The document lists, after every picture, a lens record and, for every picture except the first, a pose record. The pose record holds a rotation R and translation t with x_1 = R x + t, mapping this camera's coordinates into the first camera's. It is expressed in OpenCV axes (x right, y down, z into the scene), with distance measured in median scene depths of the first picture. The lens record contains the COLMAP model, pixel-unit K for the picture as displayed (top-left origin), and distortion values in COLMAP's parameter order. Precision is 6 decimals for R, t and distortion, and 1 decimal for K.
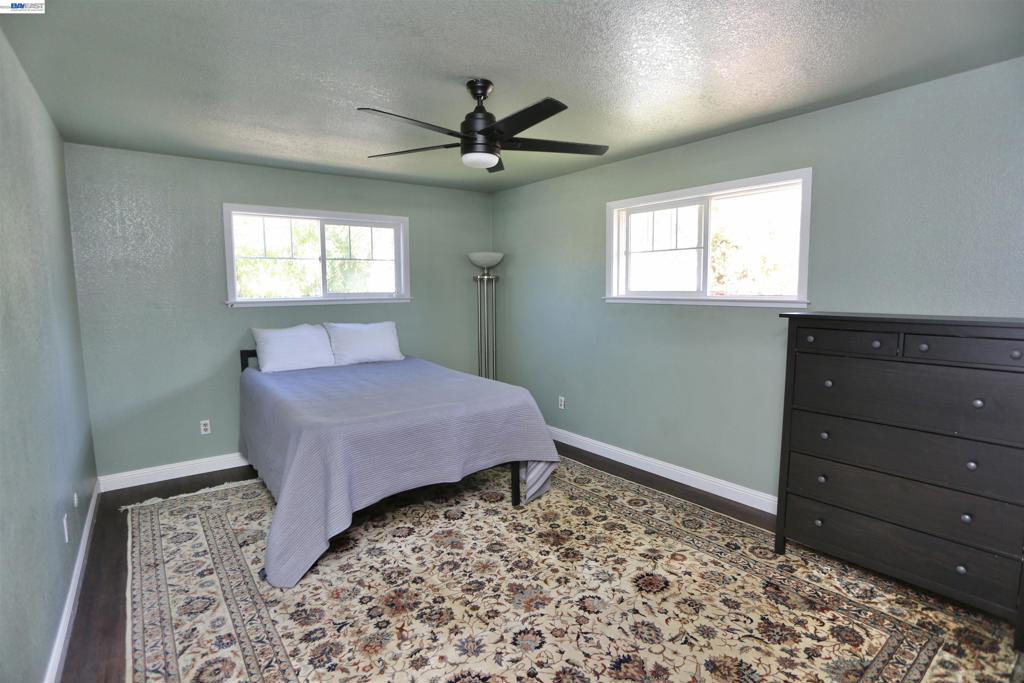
lens RADIAL K [[493.5, 0, 526.8], [0, 493.5, 344.7], [0, 0, 1]] dist [-0.065626, 0.023153]
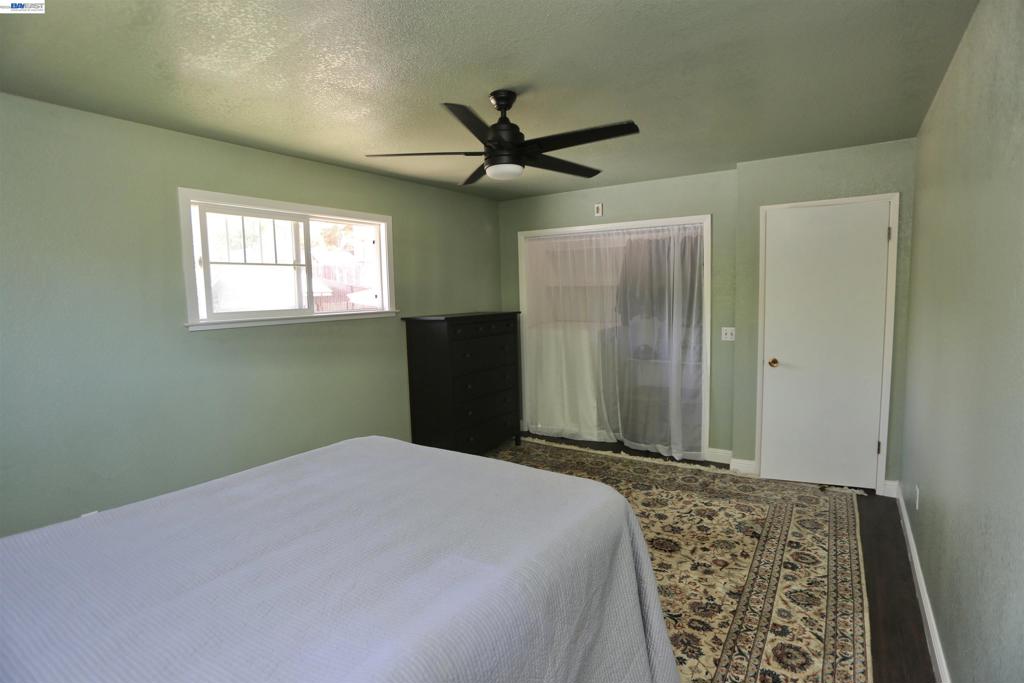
lens RADIAL K [[509.8, 0, 524.3], [0, 509.8, 339.8], [0, 0, 1]] dist [-0.064298, 0.033915]
pose [[-0.318348, -0.062946, 0.945882, -1.283660], [0.144450, 0.982920, 0.114028, -0.172892], [-0.936904, 0.172933, -0.303818, 1.551058]]
